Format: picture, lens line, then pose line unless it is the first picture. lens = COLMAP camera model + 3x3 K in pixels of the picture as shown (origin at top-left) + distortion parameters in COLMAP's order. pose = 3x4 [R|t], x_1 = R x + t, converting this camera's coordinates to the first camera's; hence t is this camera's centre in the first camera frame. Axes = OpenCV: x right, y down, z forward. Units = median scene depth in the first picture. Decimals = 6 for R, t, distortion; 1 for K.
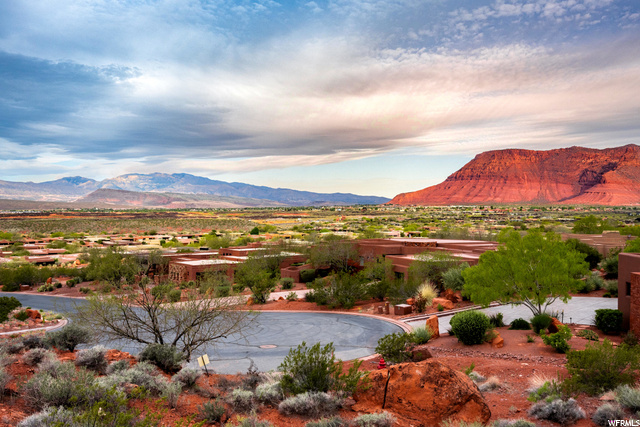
lens RADIAL K [[556.2, 0, 320.0], [0, 556.2, 213.5], [0, 0, 1]] dist [-0.002524, -0.007791]
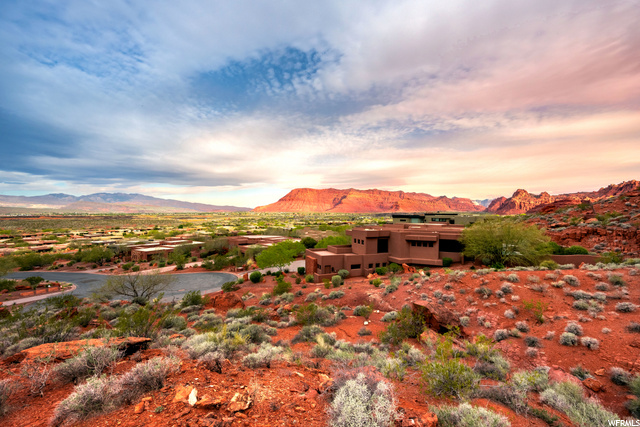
lens RADIAL K [[253.4, 0, 321.3], [0, 253.4, 216.1], [0, 0, 1]] dist [-0.002519, 0.000040]
pose [[0.925186, 0.000031, 0.379515, 0.008361], [-0.000764, 0.999998, 0.001782, -0.015083], [-0.379514, -0.001939, 0.925184, -0.048084]]
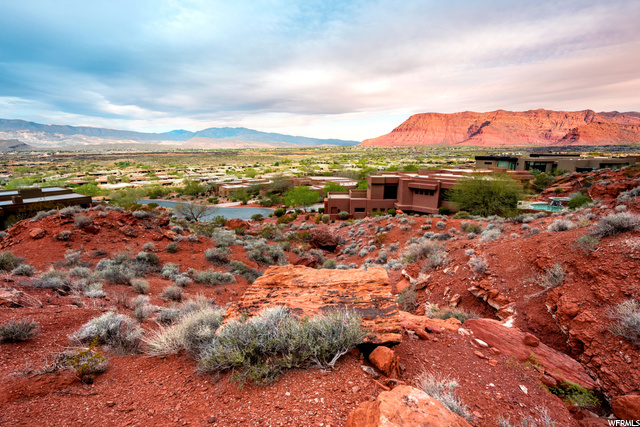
lens RADIAL K [[310.5, 0, 320.0], [0, 310.5, 213.5], [0, 0, 1]] dist [0.000831, -0.000217]
pose [[0.999988, -0.002227, -0.004339, 0.061660], [0.003044, 0.980112, 0.198424, -0.023002], [0.003811, -0.198435, 0.980107, -0.118492]]
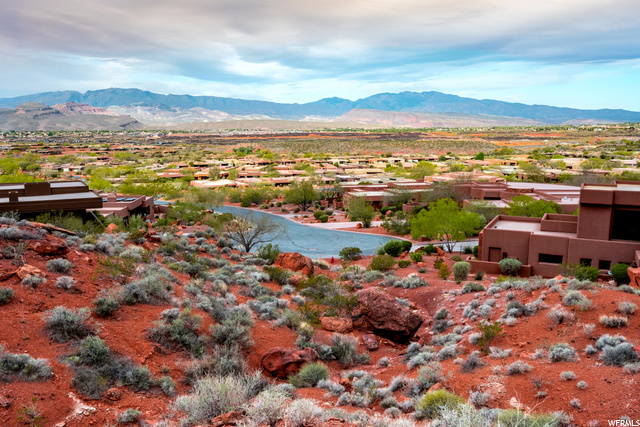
lens RADIAL K [[556.2, 0, 320.0], [0, 556.2, 213.5], [0, 0, 1]] dist [-0.002524, -0.007791]
pose [[0.905070, 0.063486, -0.420496, 0.094801], [-0.001785, 0.989352, 0.145528, -0.022666], [0.425258, -0.130963, 0.895547, -0.096082]]
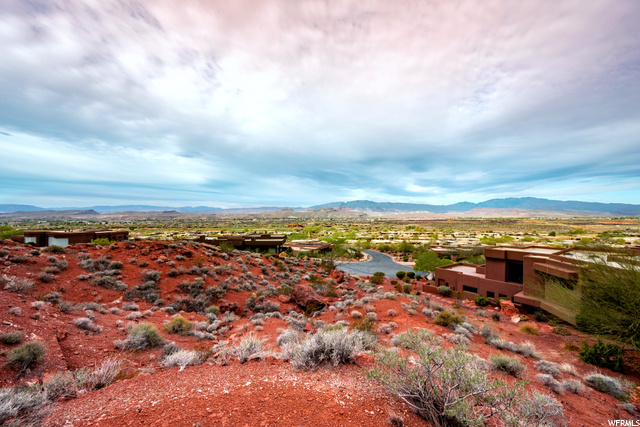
lens RADIAL K [[253.4, 0, 321.3], [0, 253.4, 216.1], [0, 0, 1]] dist [-0.002519, 0.000040]
pose [[0.596235, -0.000736, -0.802809, 0.148049], [-0.008868, 0.999933, -0.007503, -0.020105], [0.802761, 0.011593, 0.596188, -0.052946]]
